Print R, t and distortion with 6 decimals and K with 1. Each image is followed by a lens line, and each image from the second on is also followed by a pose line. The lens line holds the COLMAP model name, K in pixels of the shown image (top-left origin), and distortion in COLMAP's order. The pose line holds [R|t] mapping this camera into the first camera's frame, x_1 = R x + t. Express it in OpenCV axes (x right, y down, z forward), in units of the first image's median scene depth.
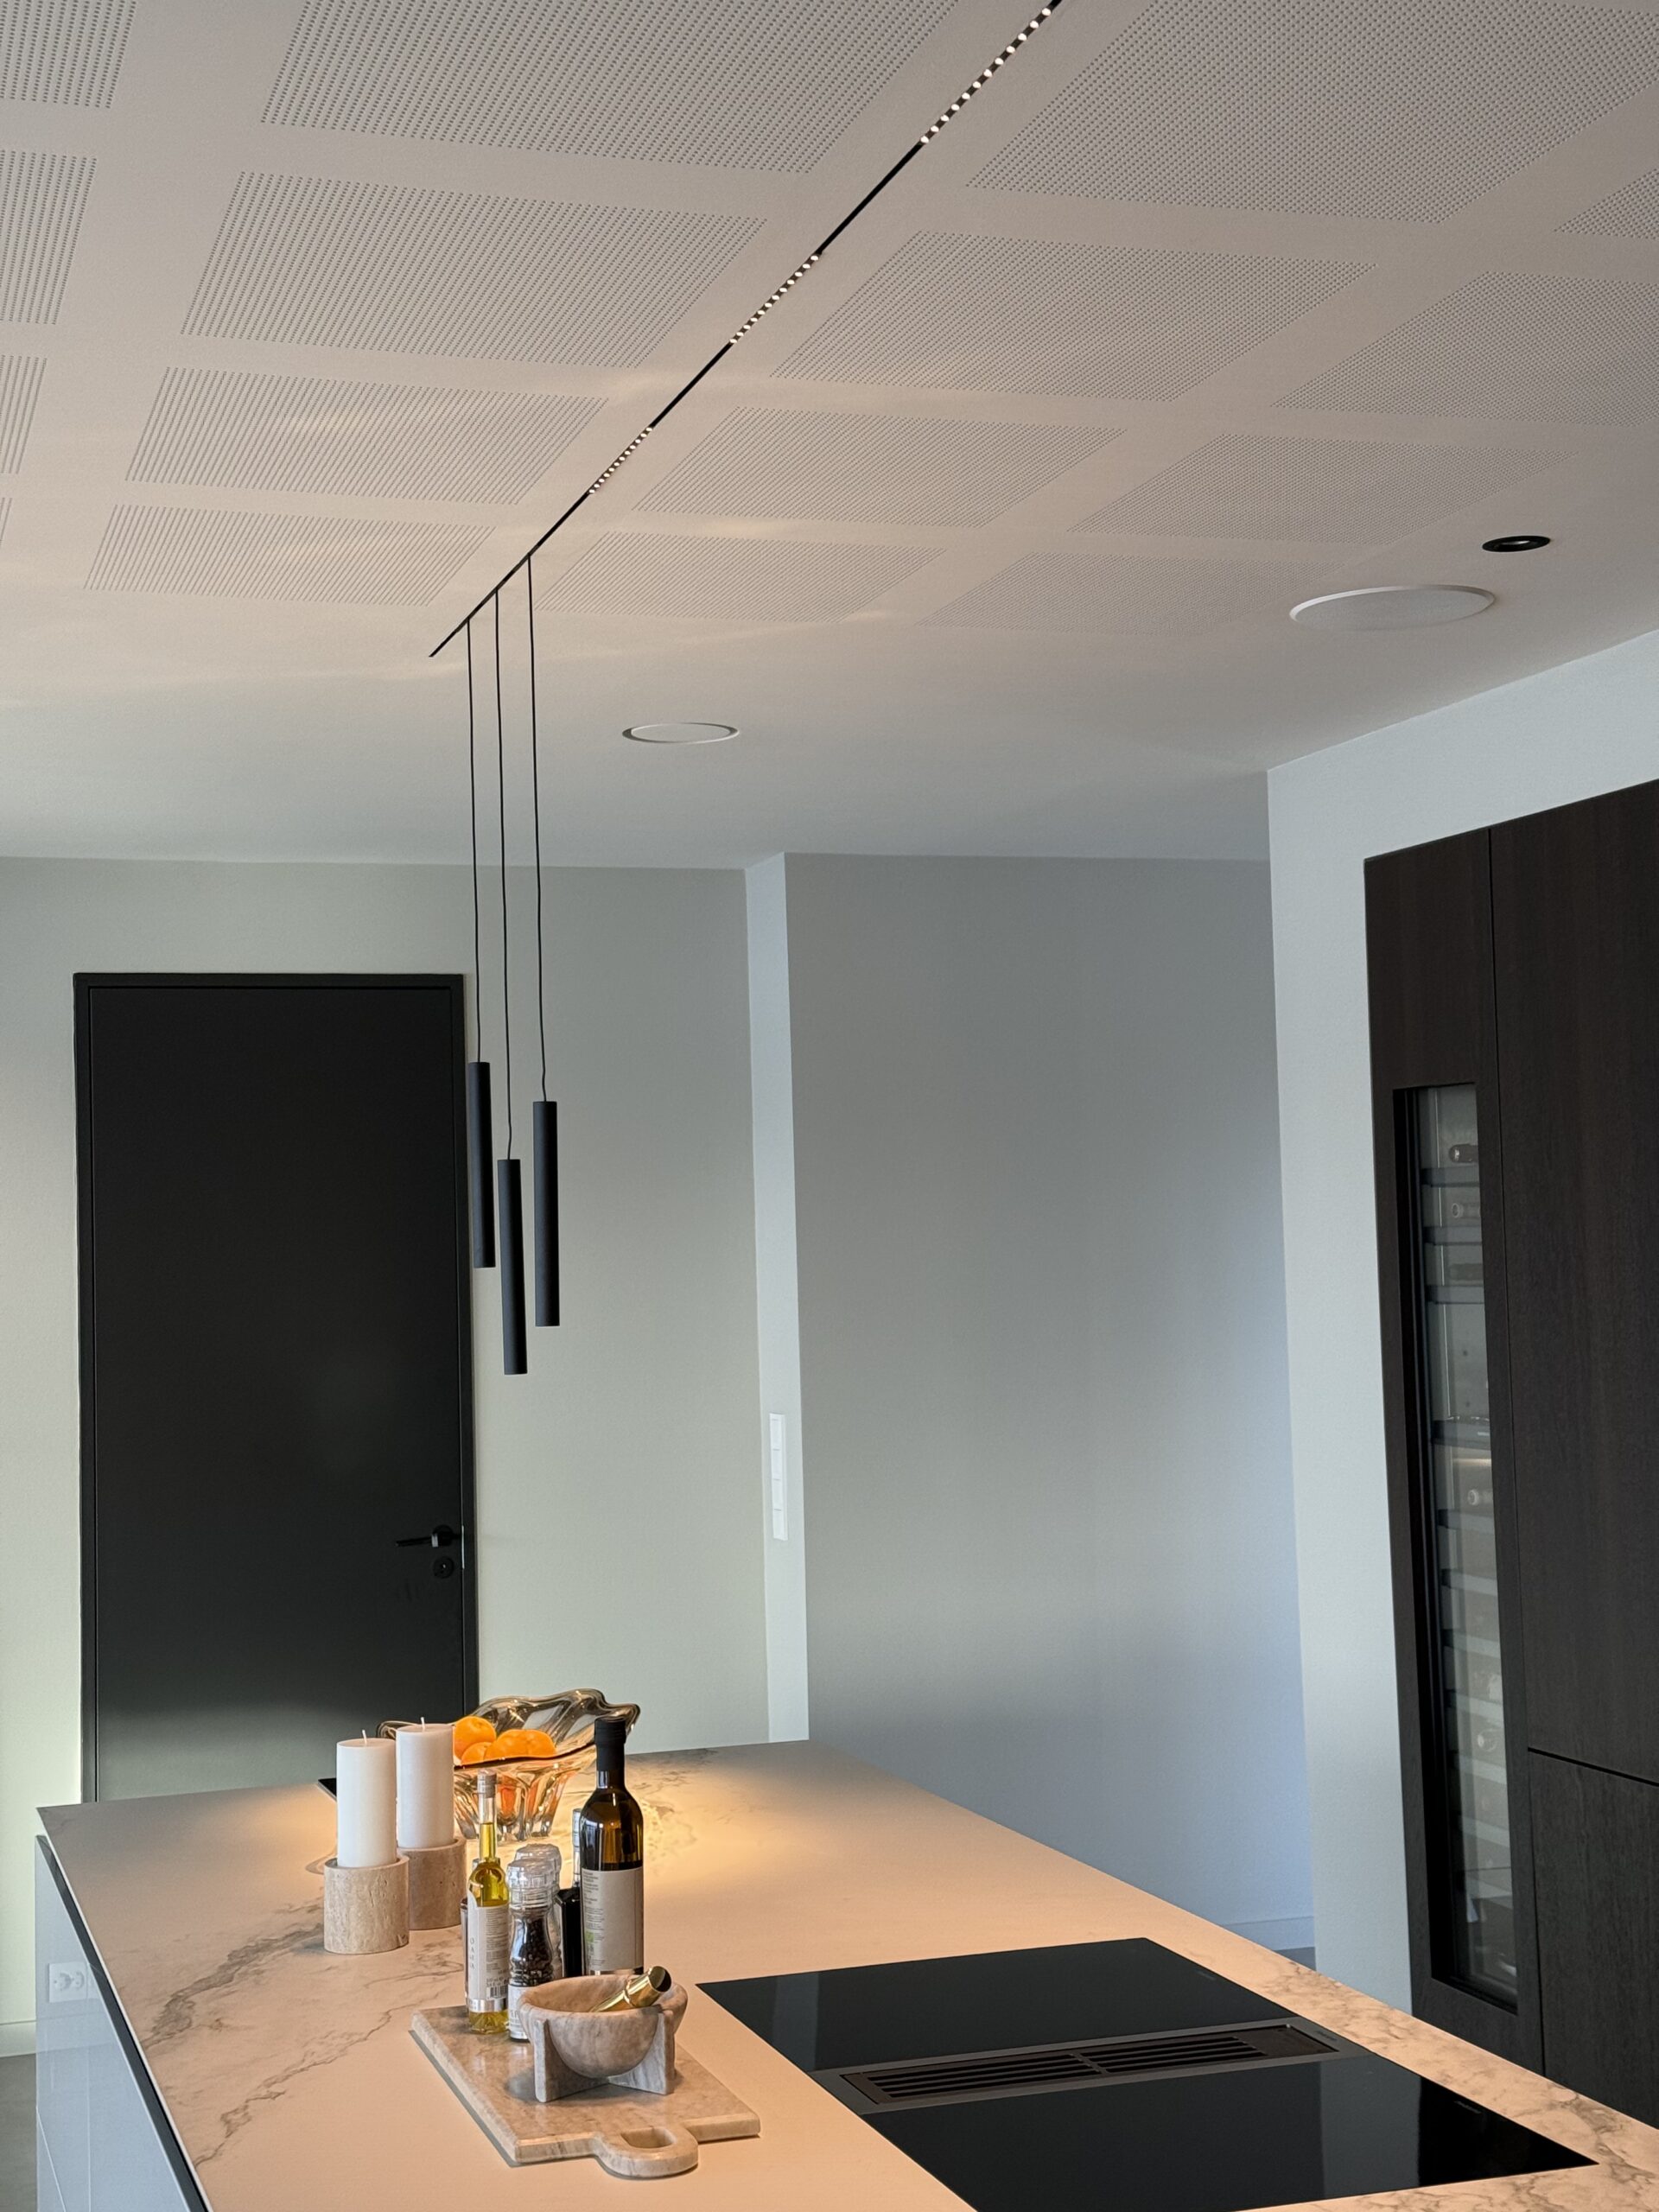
lens RADIAL K [[3105.8, 0, 829.5], [0, 3105.8, 1106.0], [0, 0, 1]] dist [0.195607, -0.284483]
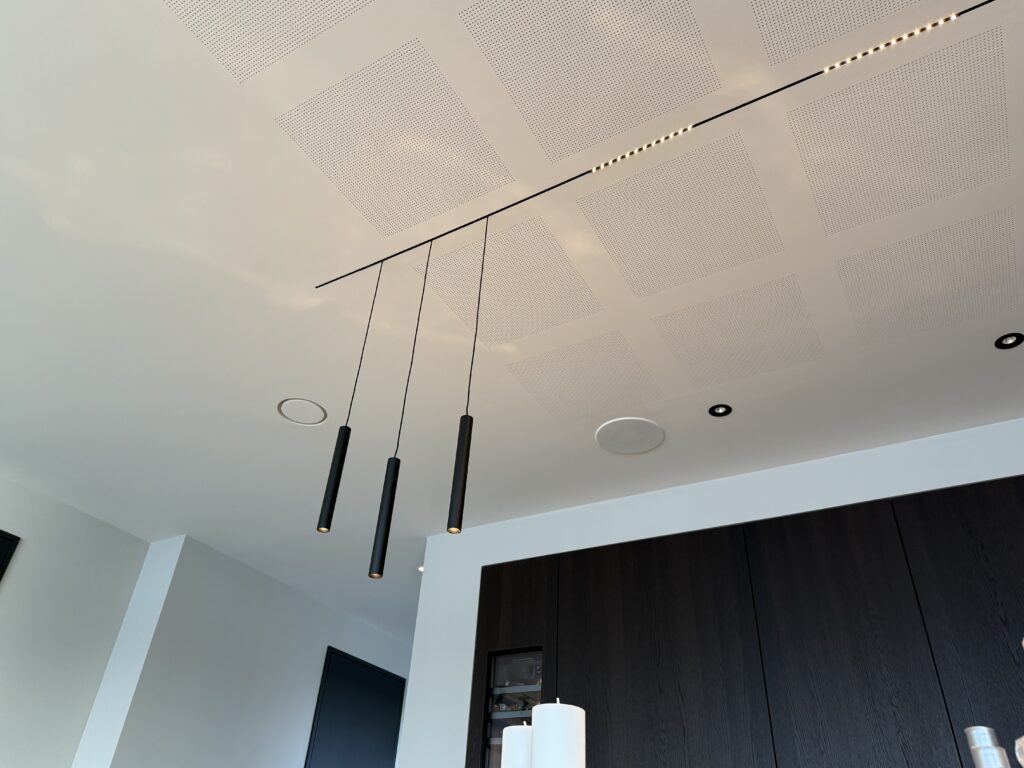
lens RADIAL K [[754.9, 0, 512.0], [0, 754.9, 384.0], [0, 0, 1]] dist [0.005296, 0.002065]
pose [[0.748858, 0.440065, 0.495534, -0.216273], [-0.110818, 0.820337, -0.561041, 0.165017], [-0.653400, 0.365226, 0.663083, 0.498100]]
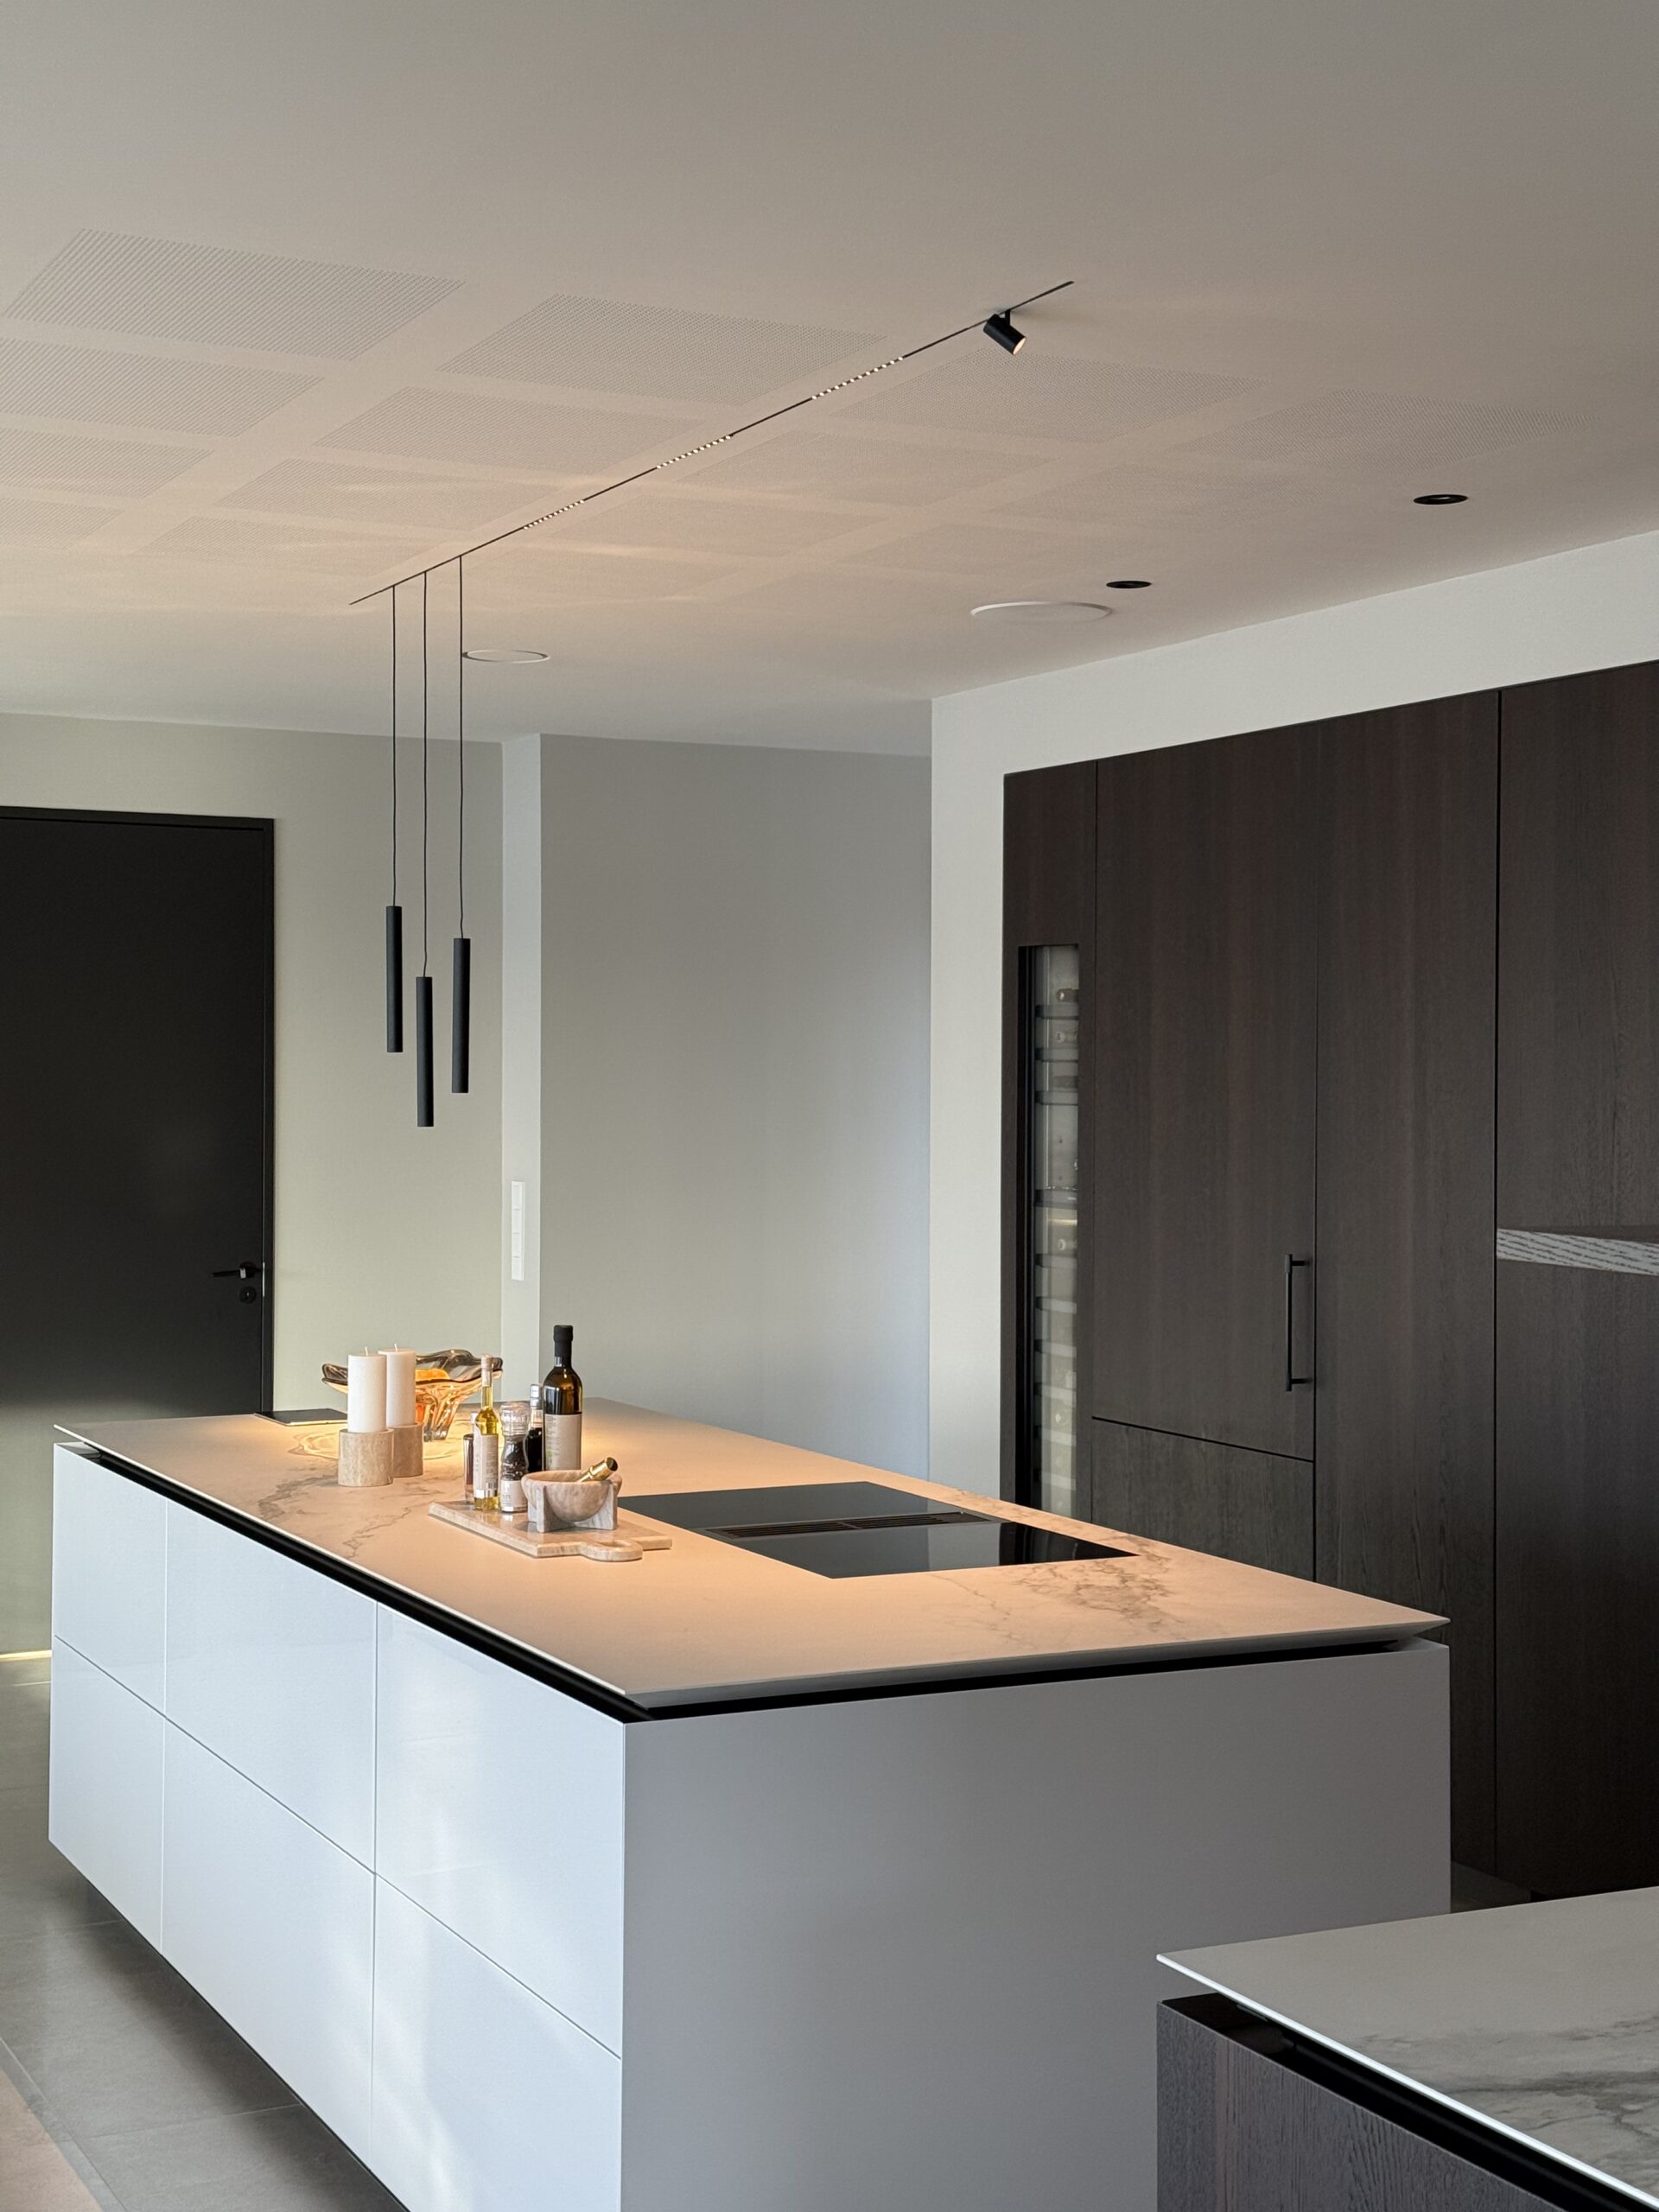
lens RADIAL K [[3105.8, 0, 829.5], [0, 3105.8, 1106.0], [0, 0, 1]] dist [0.195607, -0.284483]
pose [[0.989788, 0.031400, 0.139047, -0.088259], [-0.039359, 0.997718, 0.054867, -0.007162], [-0.137007, -0.059779, 0.988765, -0.335973]]
